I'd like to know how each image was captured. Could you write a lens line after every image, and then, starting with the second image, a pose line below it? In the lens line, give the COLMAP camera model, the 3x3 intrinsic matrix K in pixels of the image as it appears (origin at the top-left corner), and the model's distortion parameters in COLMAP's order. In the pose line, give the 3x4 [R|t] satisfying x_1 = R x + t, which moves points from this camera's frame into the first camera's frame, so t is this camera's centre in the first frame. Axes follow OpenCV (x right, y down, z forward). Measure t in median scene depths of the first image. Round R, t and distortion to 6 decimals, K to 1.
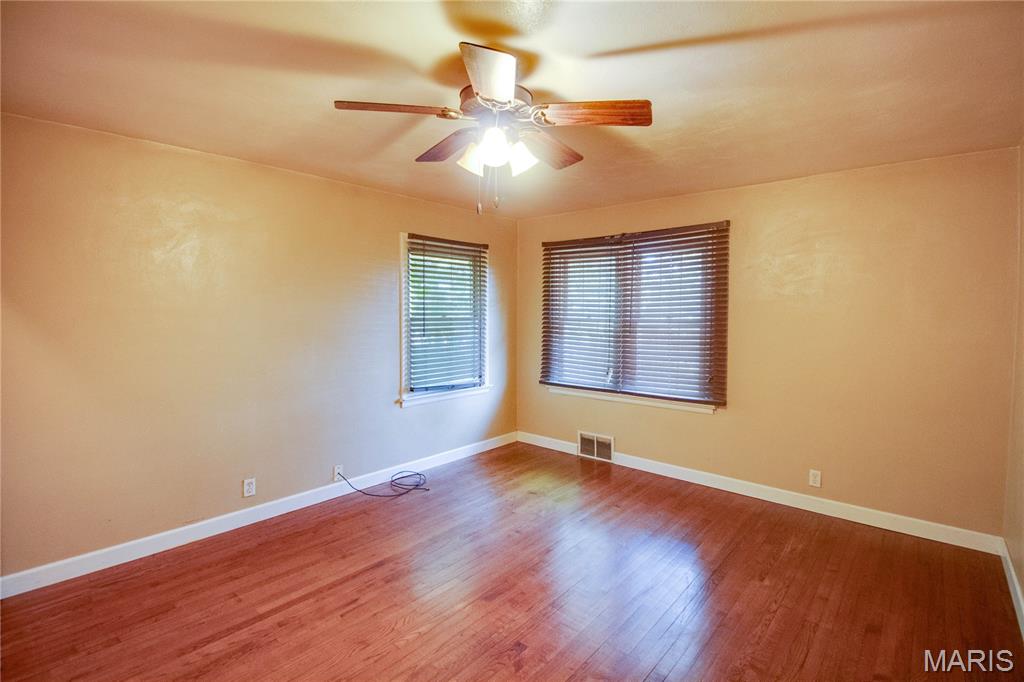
lens RADIAL K [[491.4, 0, 507.2], [0, 491.4, 326.3], [0, 0, 1]] dist [-0.002470, -0.001534]
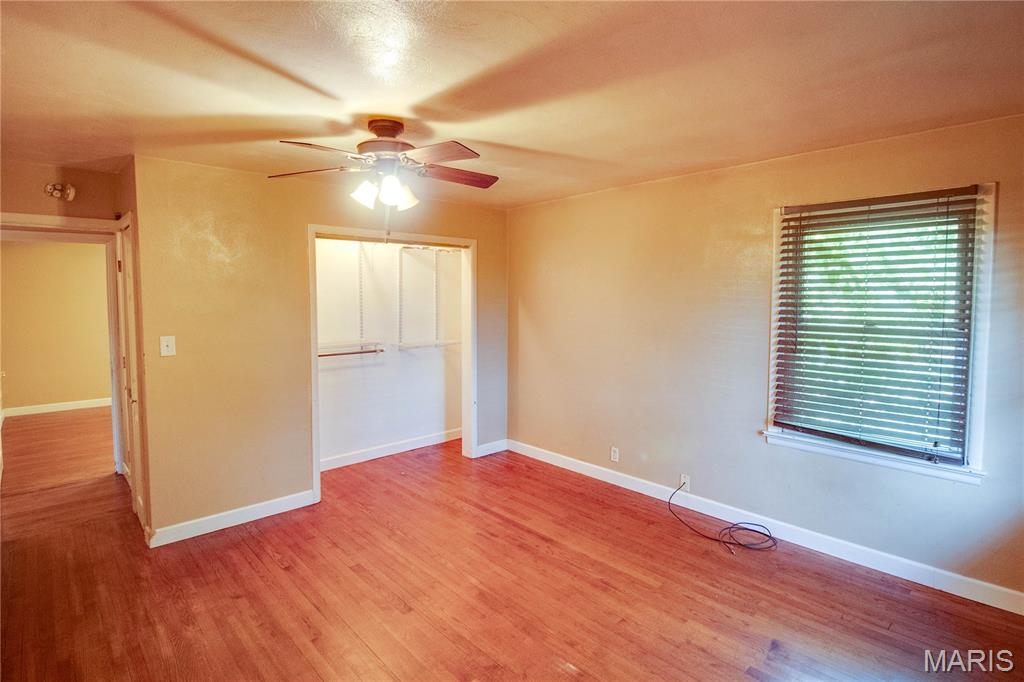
lens RADIAL K [[491.4, 0, 507.2], [0, 491.4, 326.3], [0, 0, 1]] dist [-0.002470, -0.001534]
pose [[-0.097412, 0.055626, -0.993688, 0.710909], [-0.027140, 0.997917, 0.058523, -0.059219], [0.994874, 0.032669, -0.095699, 0.839423]]
